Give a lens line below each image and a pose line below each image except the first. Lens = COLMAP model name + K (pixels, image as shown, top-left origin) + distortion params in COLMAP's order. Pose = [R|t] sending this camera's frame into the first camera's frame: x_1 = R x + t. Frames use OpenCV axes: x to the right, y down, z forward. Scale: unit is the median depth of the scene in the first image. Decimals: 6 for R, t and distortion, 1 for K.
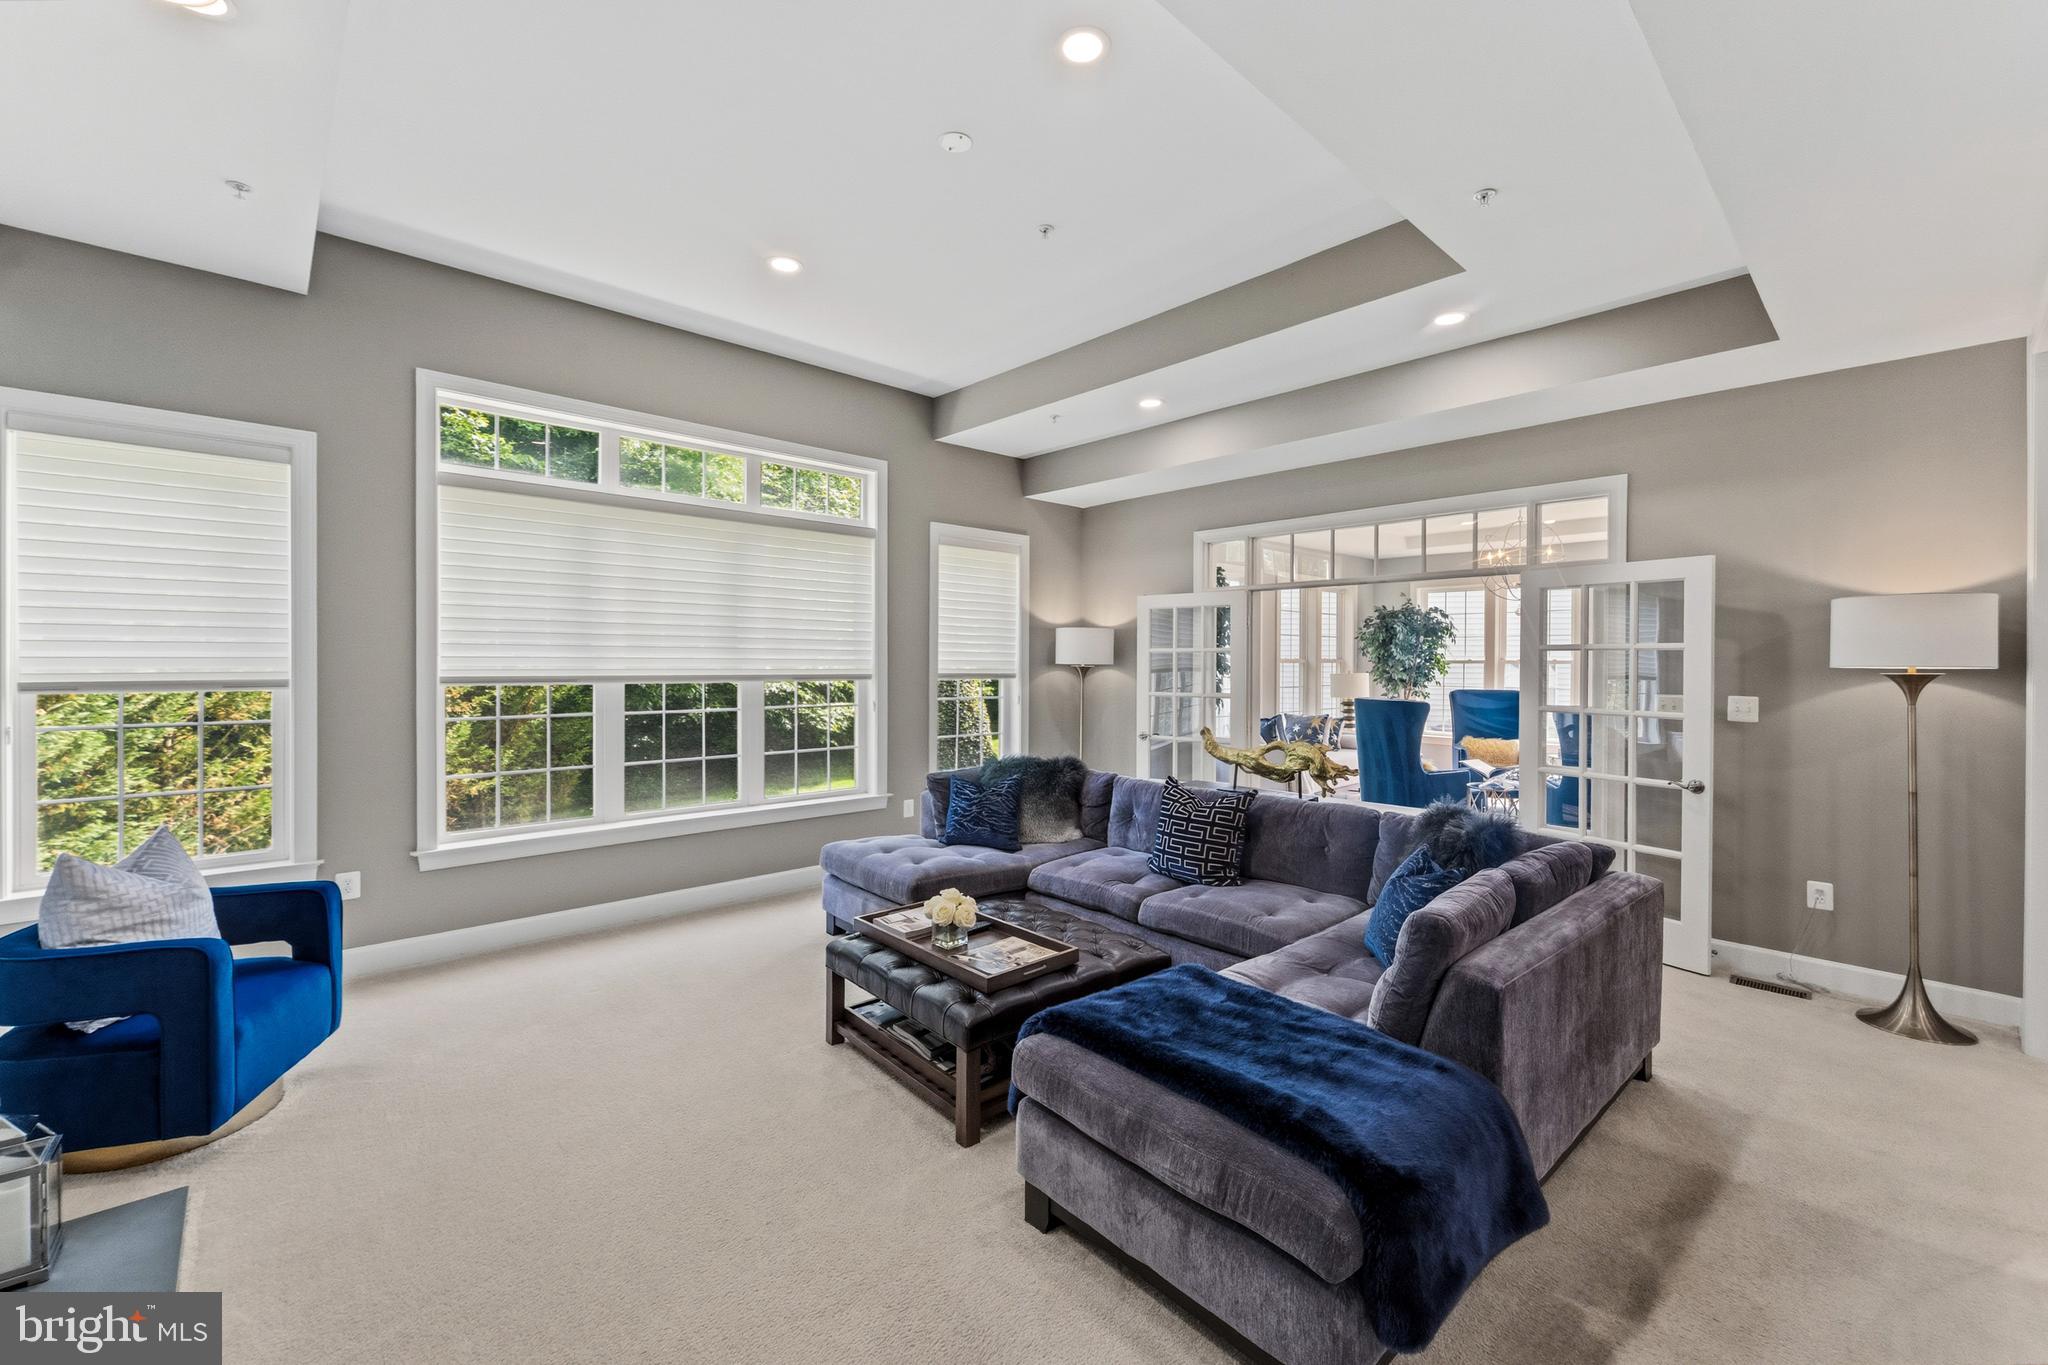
lens RADIAL K [[831.2, 0, 1037.9], [0, 831.2, 662.5], [0, 0, 1]] dist [-0.000856, -0.000450]
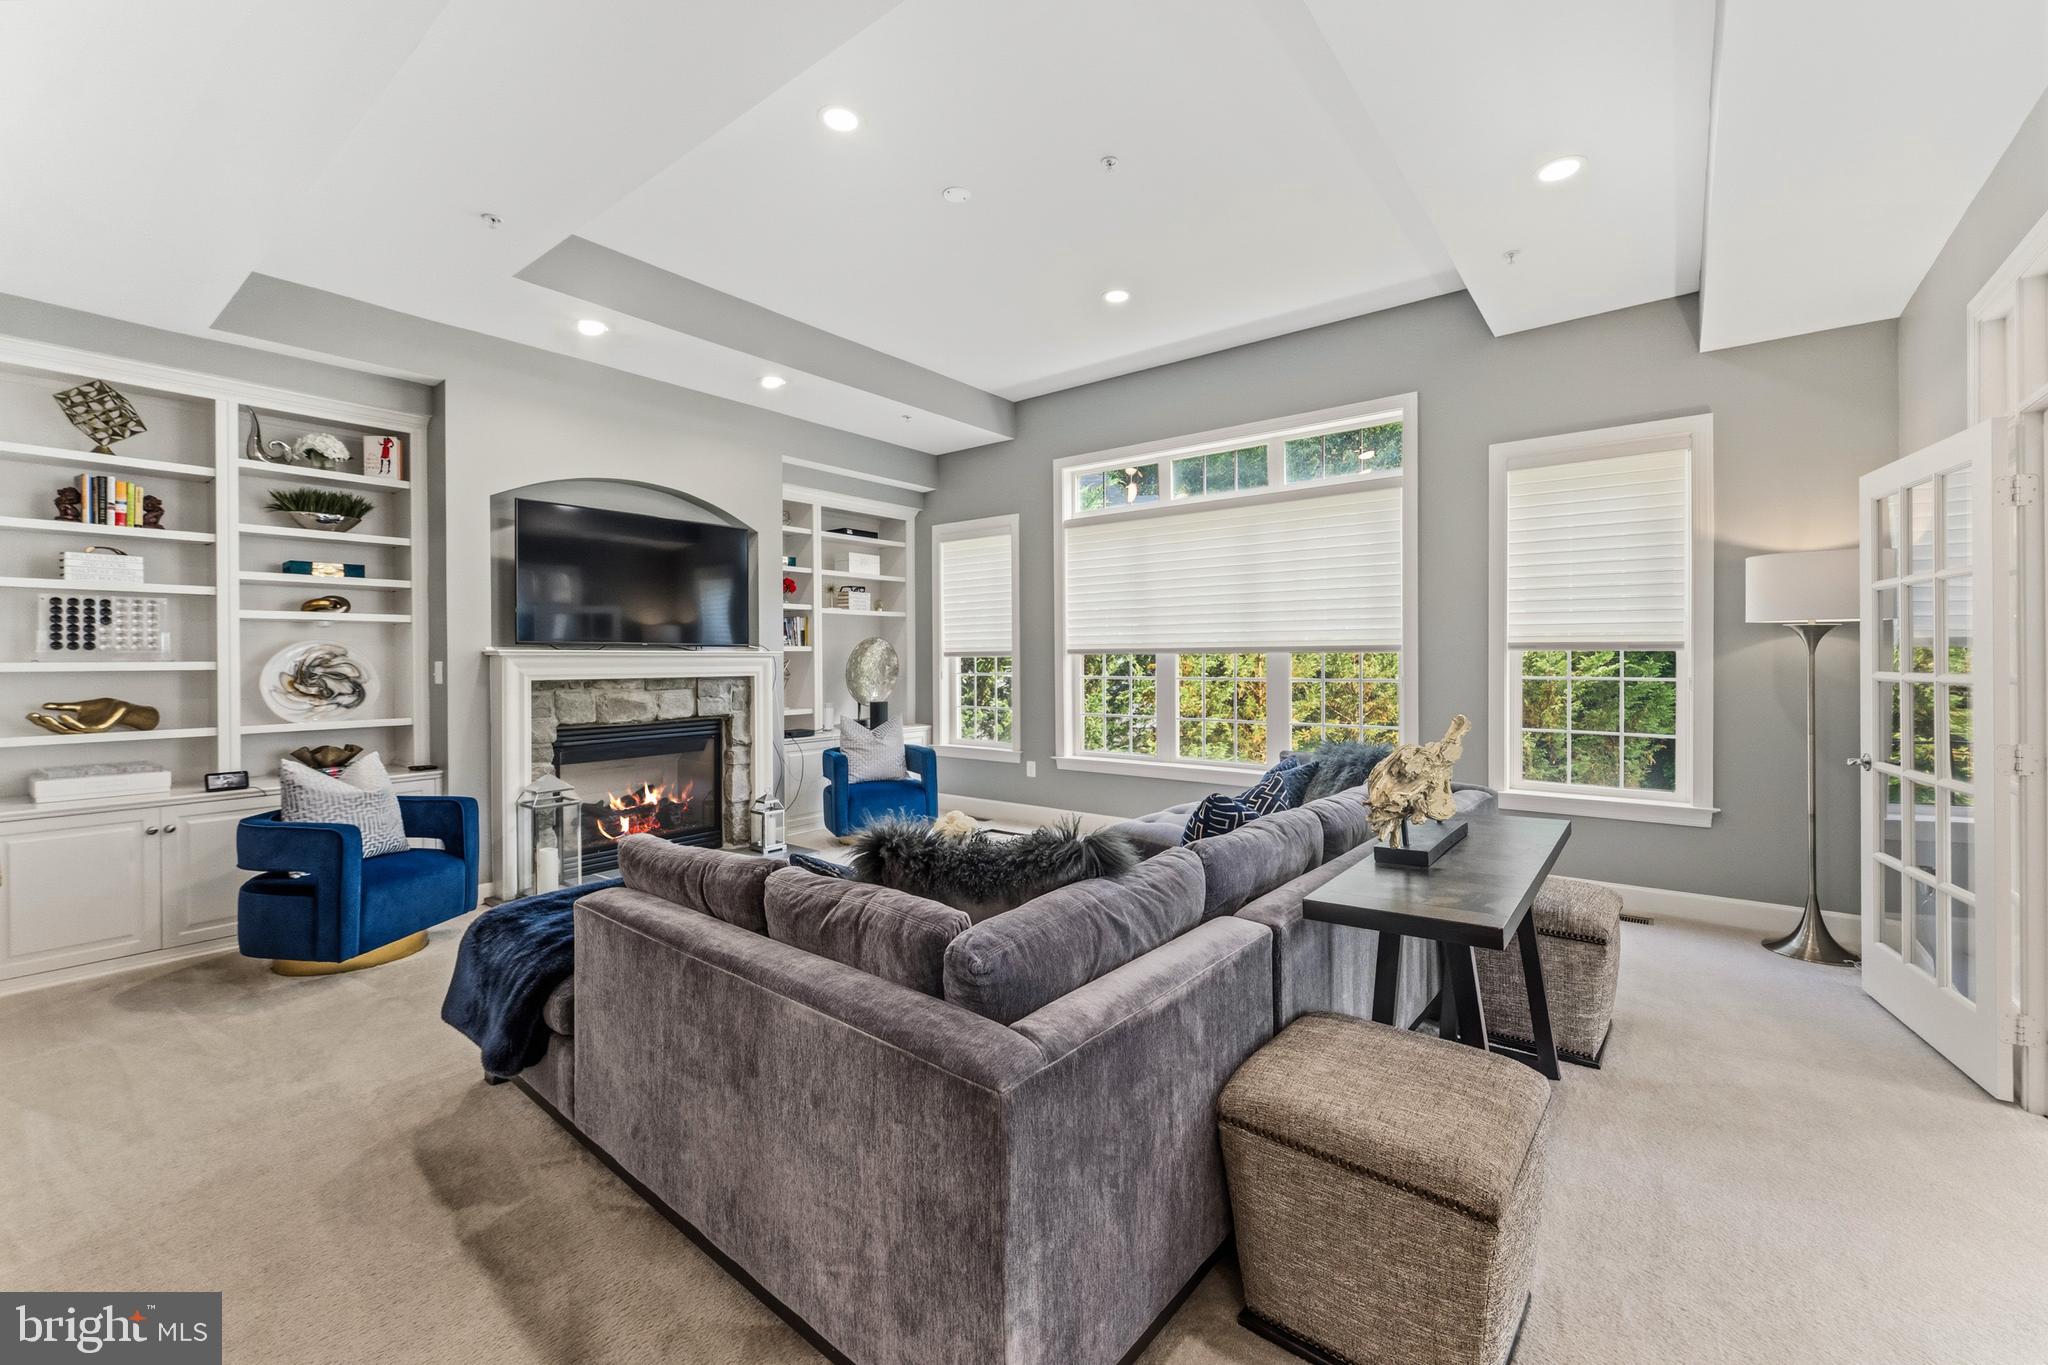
lens RADIAL K [[827.3, 0, 1032.6], [0, 827.3, 650.5], [0, 0, 1]] dist [0.001029, 0.000103]
pose [[0.153512, -0.014404, -0.988042, 0.689442], [0.006097, 0.999889, -0.013630, 0.034280], [0.988128, -0.003931, 0.153583, 0.573981]]
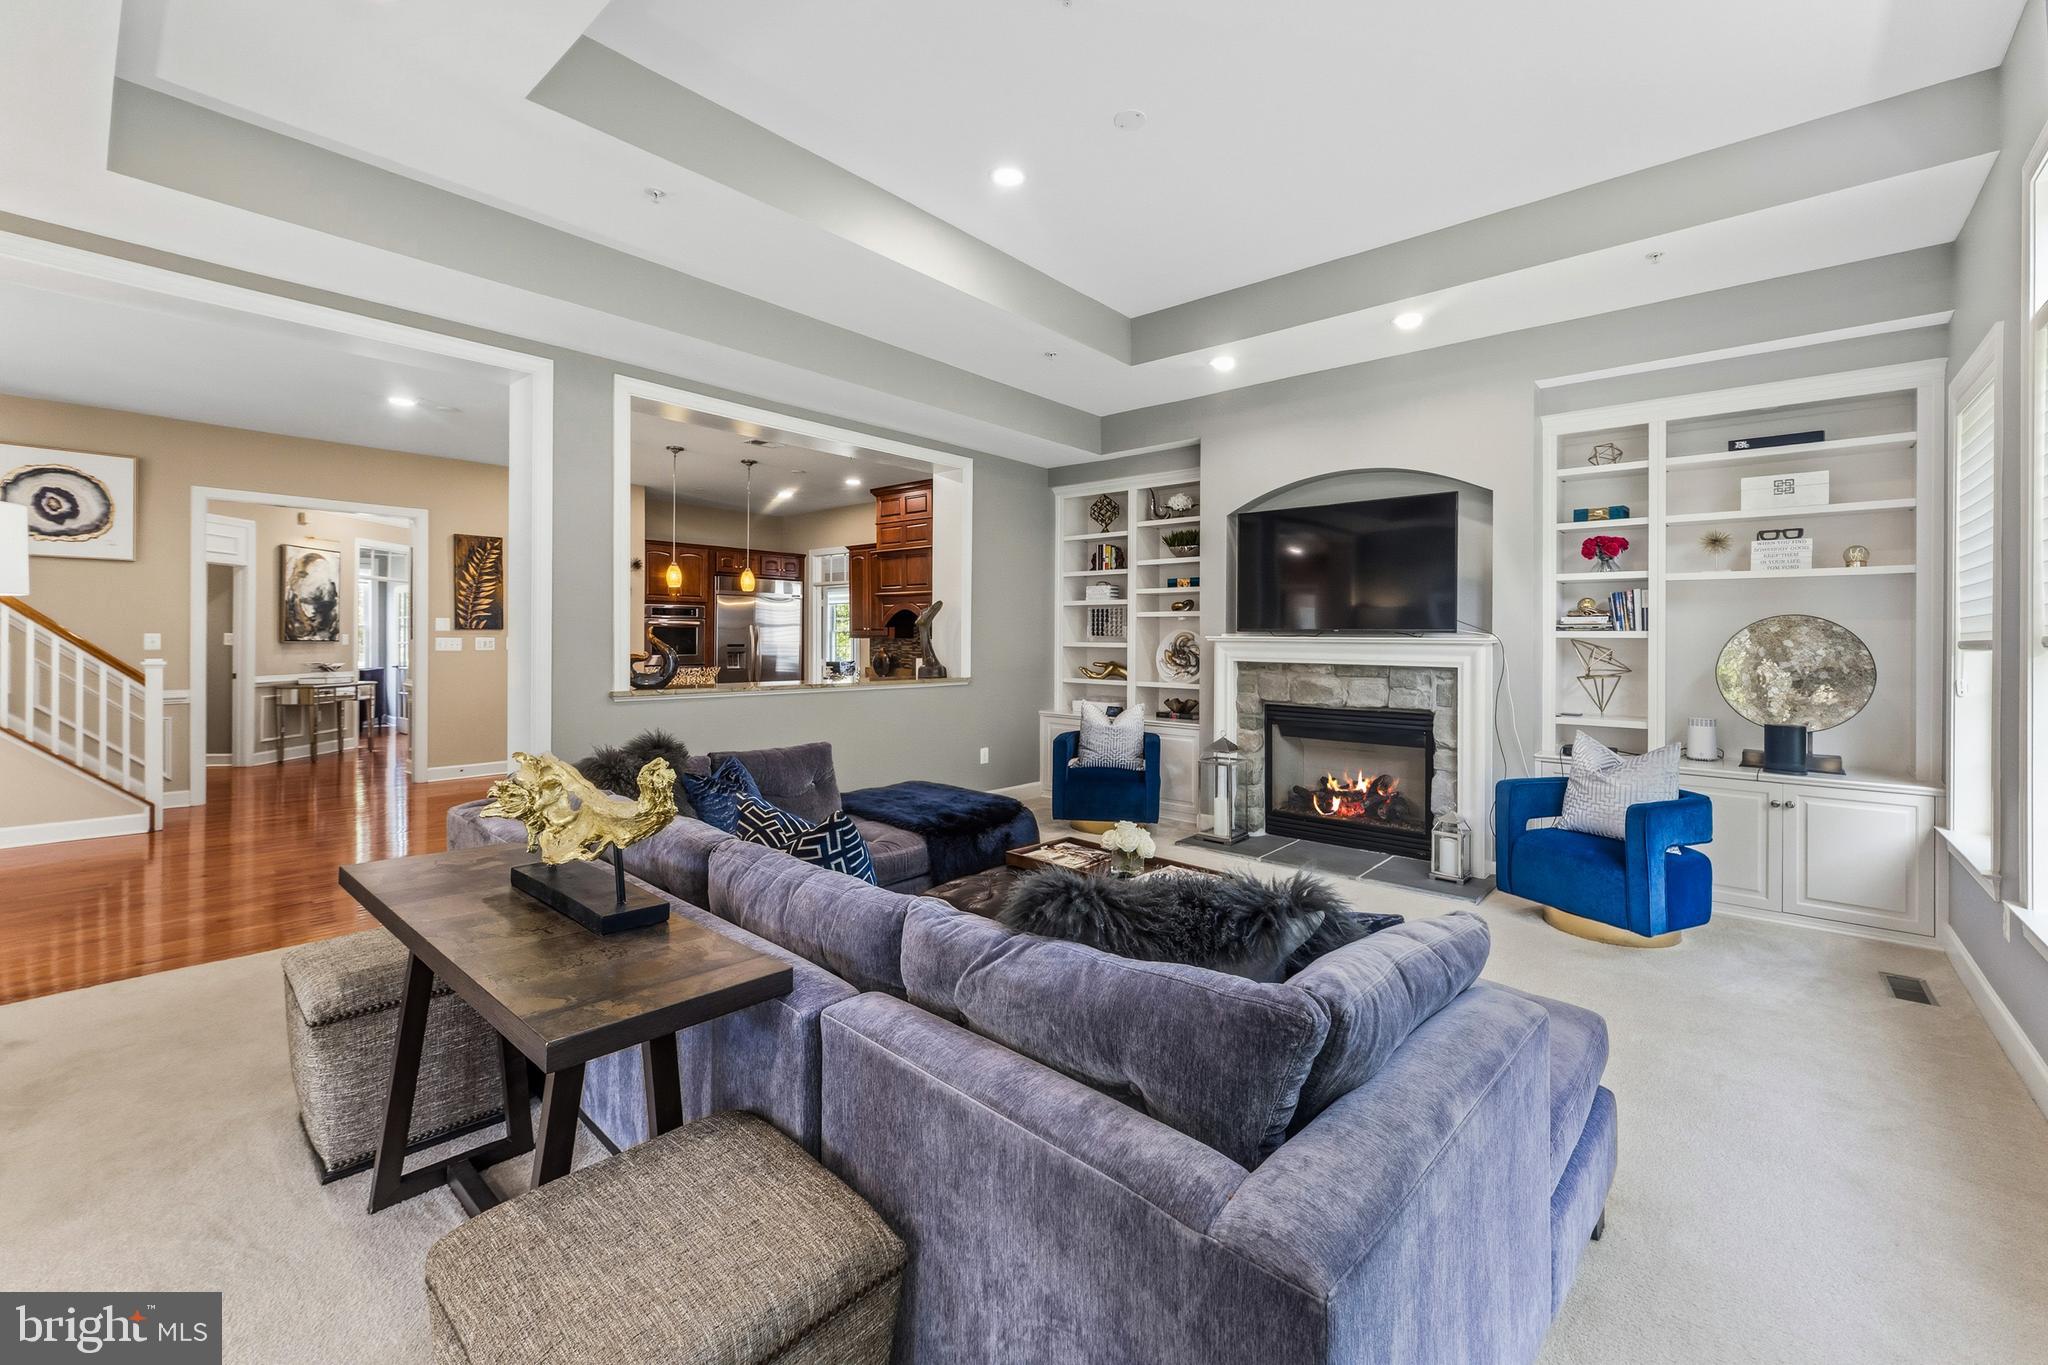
lens RADIAL K [[839.3, 0, 1038.2], [0, 839.3, 641.2], [0, 0, 1]] dist [0.000036, -0.000138]
pose [[-0.994284, -0.012752, -0.106006, 0.075886], [-0.013284, 0.999902, 0.004319, 0.022777], [0.105941, 0.005702, -0.994356, 1.288319]]
